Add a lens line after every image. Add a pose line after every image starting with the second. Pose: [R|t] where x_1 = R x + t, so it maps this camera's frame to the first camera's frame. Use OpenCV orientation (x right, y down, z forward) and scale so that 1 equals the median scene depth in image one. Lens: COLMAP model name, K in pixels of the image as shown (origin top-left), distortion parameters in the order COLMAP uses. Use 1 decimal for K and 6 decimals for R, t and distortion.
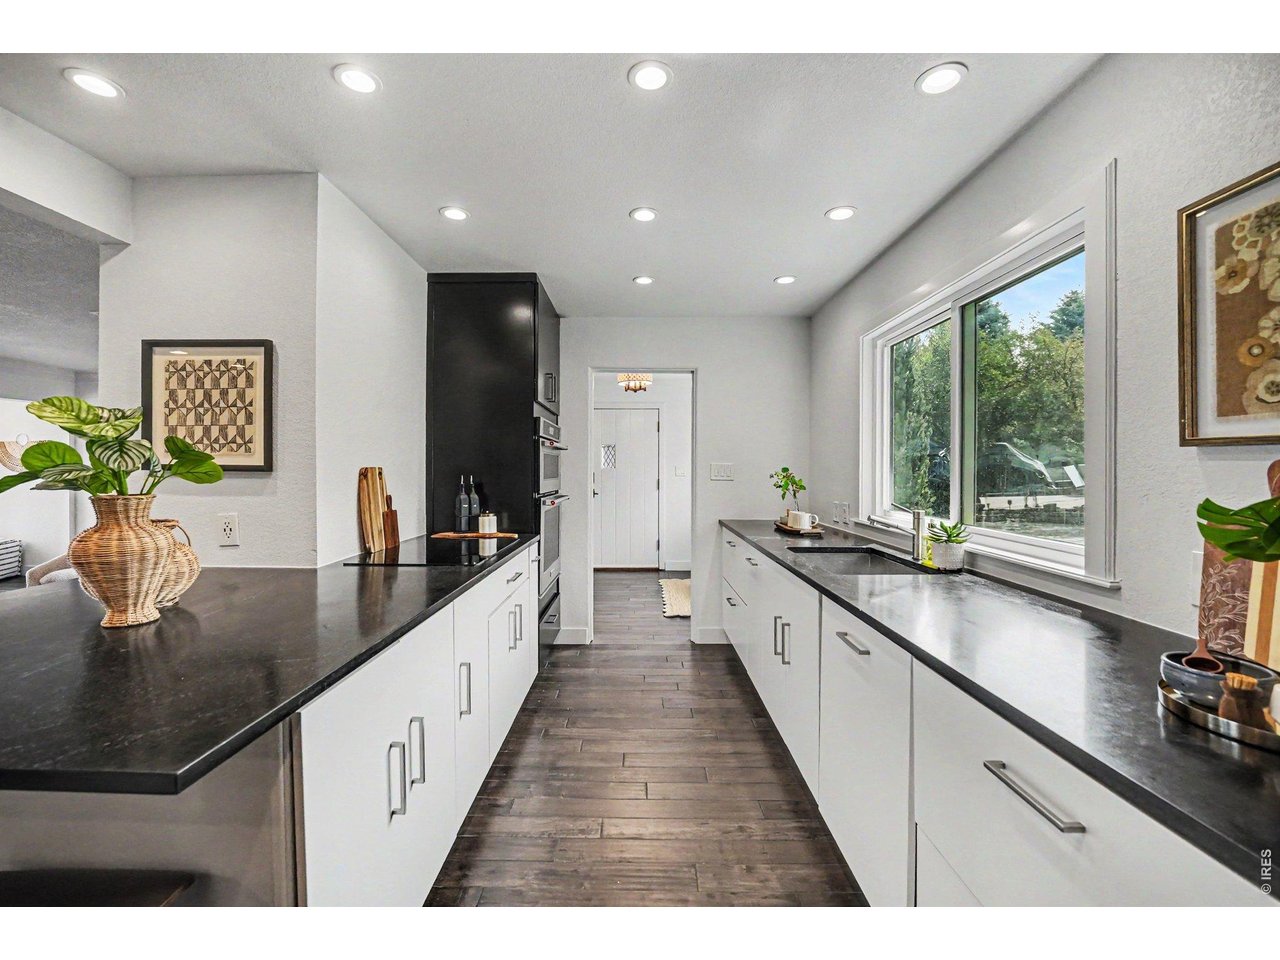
lens RADIAL K [[522.0, 0, 638.9], [0, 522.0, 476.2], [0, 0, 1]] dist [-0.030113, 0.000082]
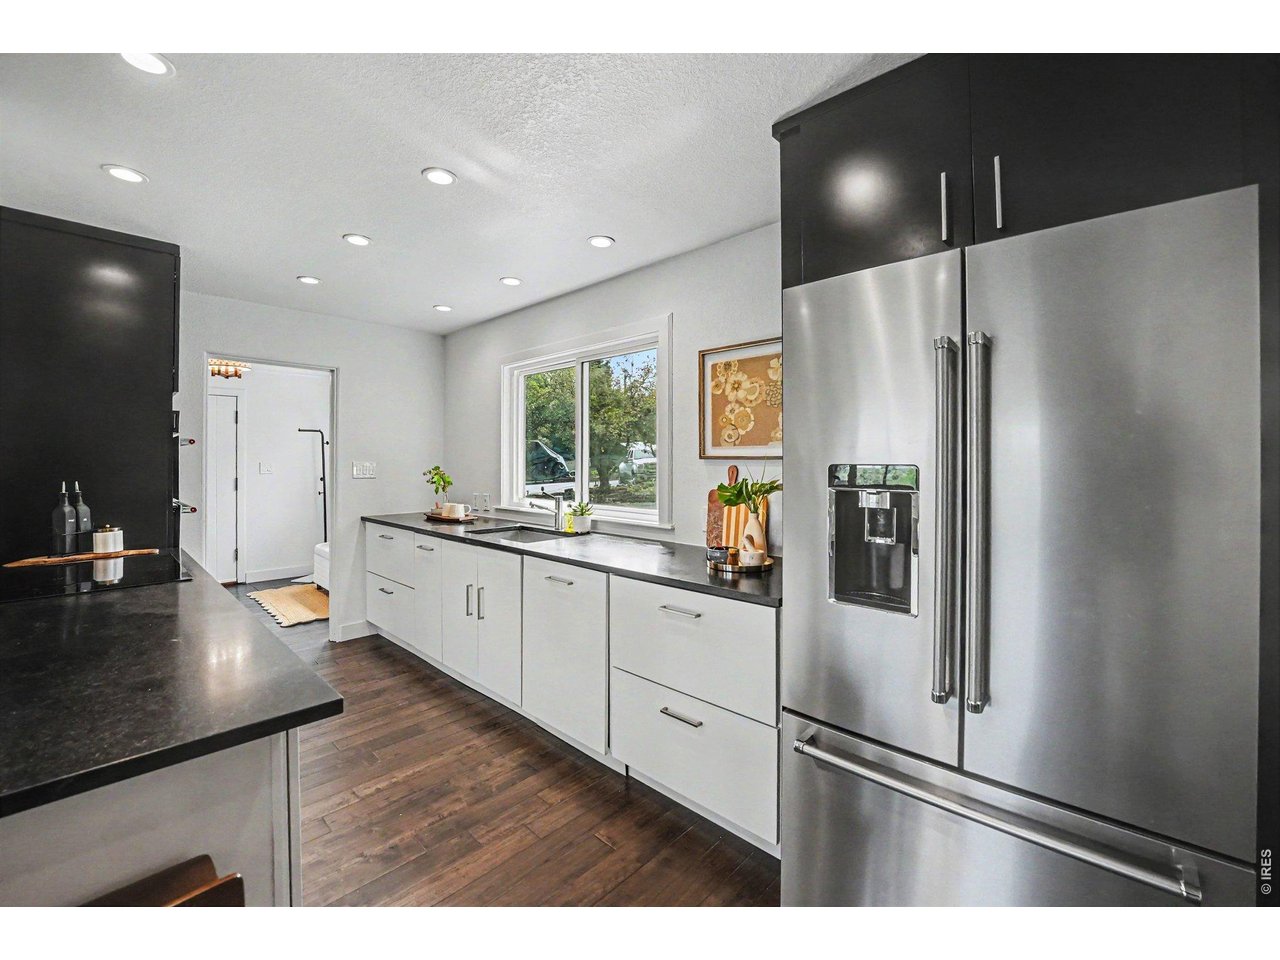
lens RADIAL K [[522.0, 0, 639.8], [0, 522.0, 468.2], [0, 0, 1]] dist [-0.030113, 0.000082]
pose [[0.677135, -0.013094, 0.735743, -0.310077], [0.013641, 0.999893, 0.005241, -0.014128], [-0.735733, 0.006487, 0.677241, -0.140041]]
